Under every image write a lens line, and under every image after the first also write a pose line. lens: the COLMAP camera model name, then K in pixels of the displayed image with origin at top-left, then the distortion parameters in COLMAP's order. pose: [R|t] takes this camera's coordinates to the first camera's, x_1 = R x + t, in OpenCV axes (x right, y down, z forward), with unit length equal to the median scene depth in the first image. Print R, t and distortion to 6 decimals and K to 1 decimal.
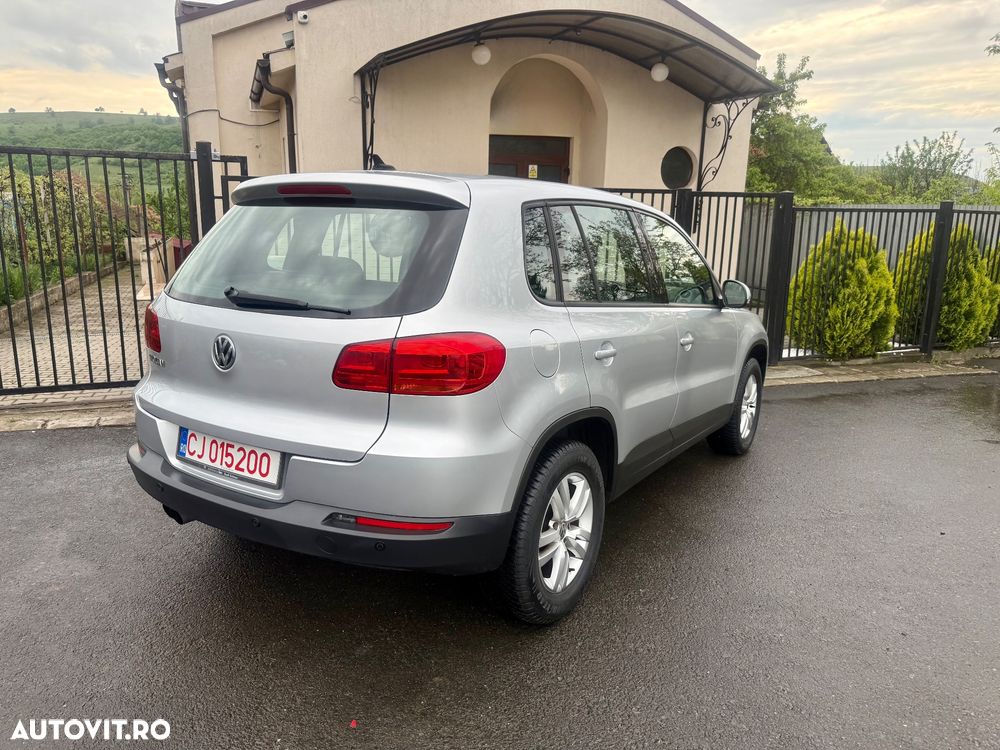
lens RADIAL K [[708.2, 0, 494.6], [0, 708.2, 373.7], [0, 0, 1]] dist [0.004853, -0.011681]
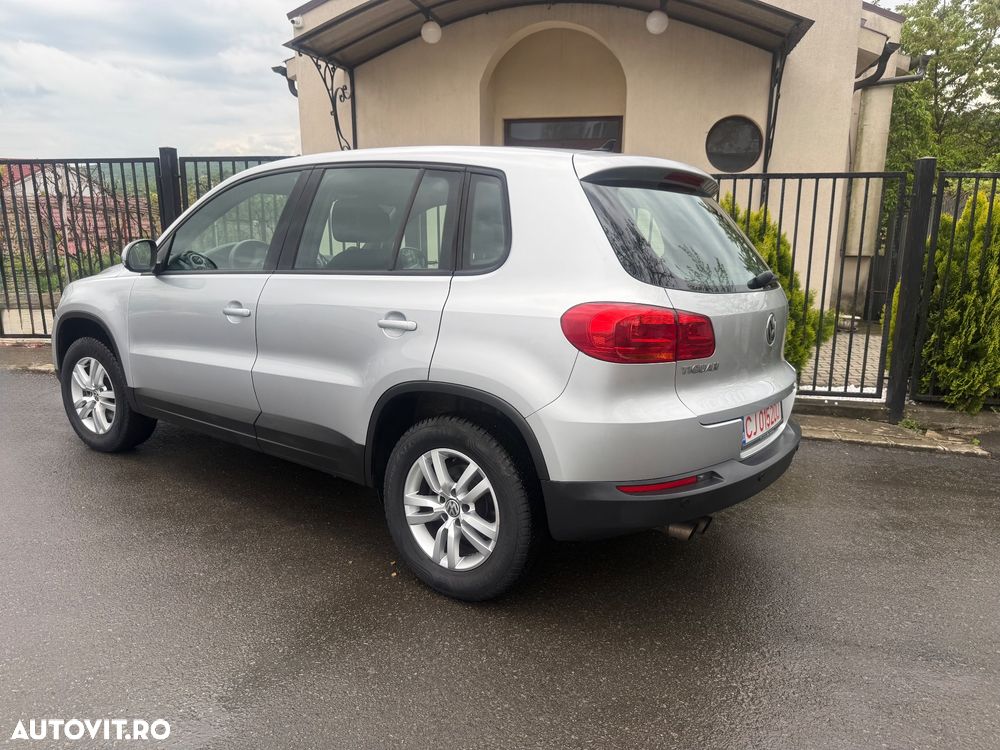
lens RADIAL K [[705.7, 0, 500.5], [0, 705.7, 379.5], [0, 0, 1]] dist [0.011921, -0.018227]
pose [[0.939190, 0.080575, -0.333812, 0.895839], [-0.080599, 0.996651, 0.013802, -0.027092], [0.333806, 0.013943, 0.942539, 0.441666]]
